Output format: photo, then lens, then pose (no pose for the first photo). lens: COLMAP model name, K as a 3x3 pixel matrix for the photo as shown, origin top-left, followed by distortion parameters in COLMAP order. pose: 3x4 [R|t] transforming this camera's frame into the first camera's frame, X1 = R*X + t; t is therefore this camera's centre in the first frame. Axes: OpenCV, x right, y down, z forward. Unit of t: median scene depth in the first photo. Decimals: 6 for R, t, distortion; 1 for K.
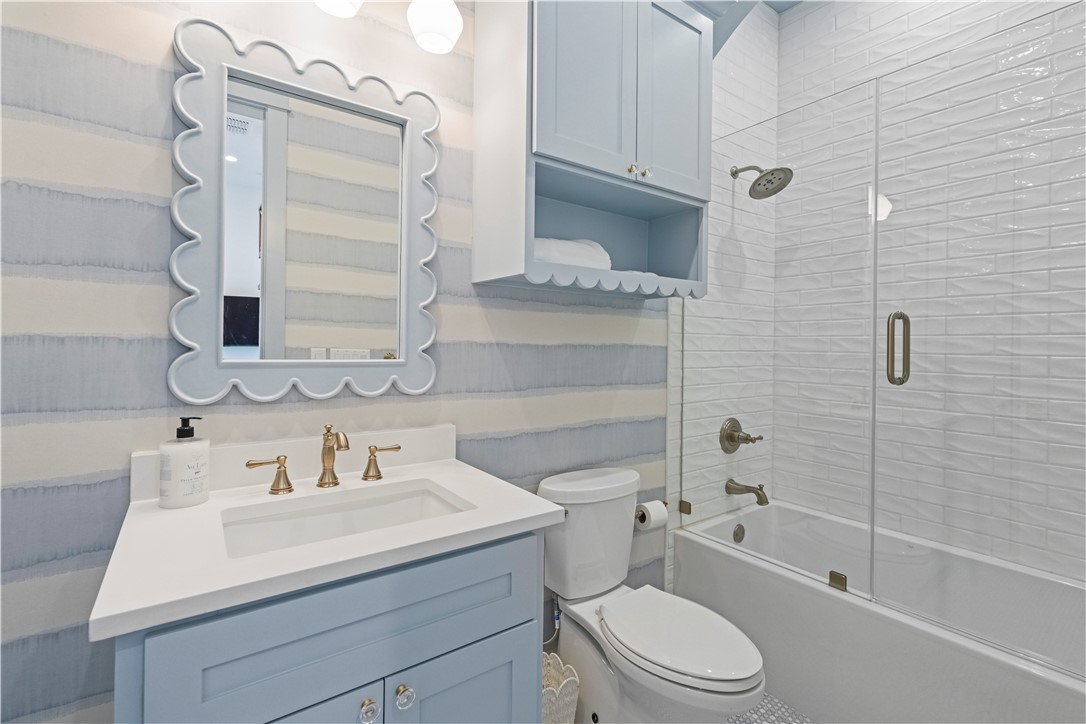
lens RADIAL K [[498.6, 0, 541.5], [0, 498.6, 354.1], [0, 0, 1]] dist [-0.000402, 0.000502]
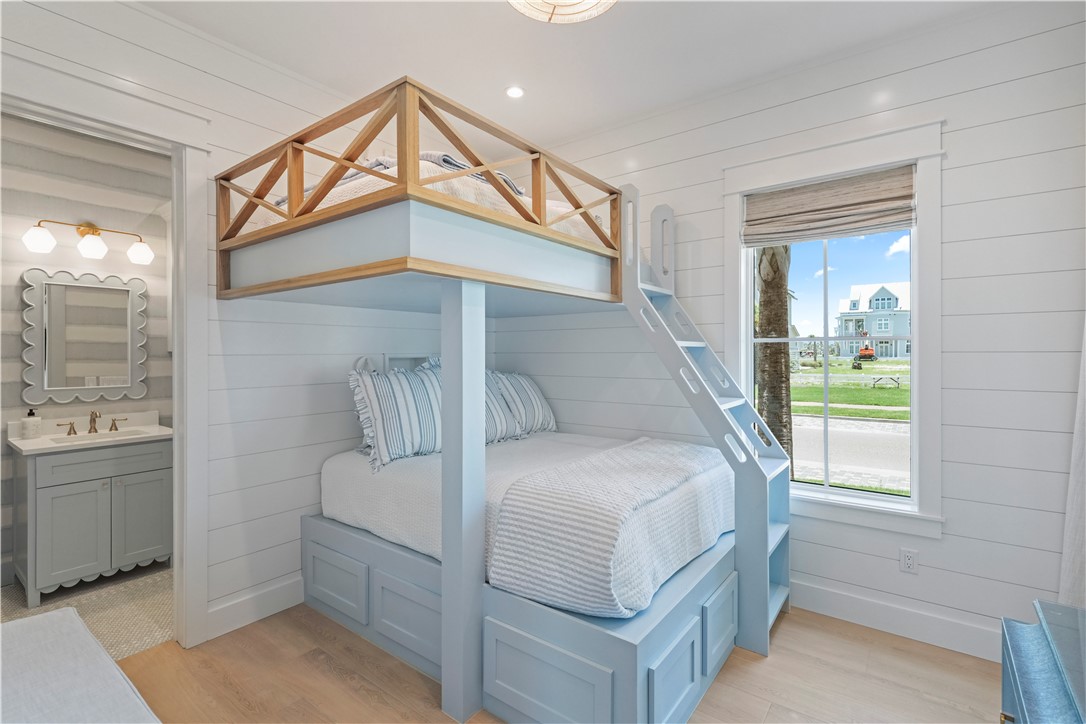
lens RADIAL K [[498.6, 0, 547.8], [0, 498.6, 358.5], [0, 0, 1]] dist [-0.000402, 0.000502]
pose [[0.951815, -0.019342, 0.306062, 1.127341], [0.020342, 0.999793, -0.000077, -0.094407], [-0.305997, 0.006300, 0.952012, -2.390729]]
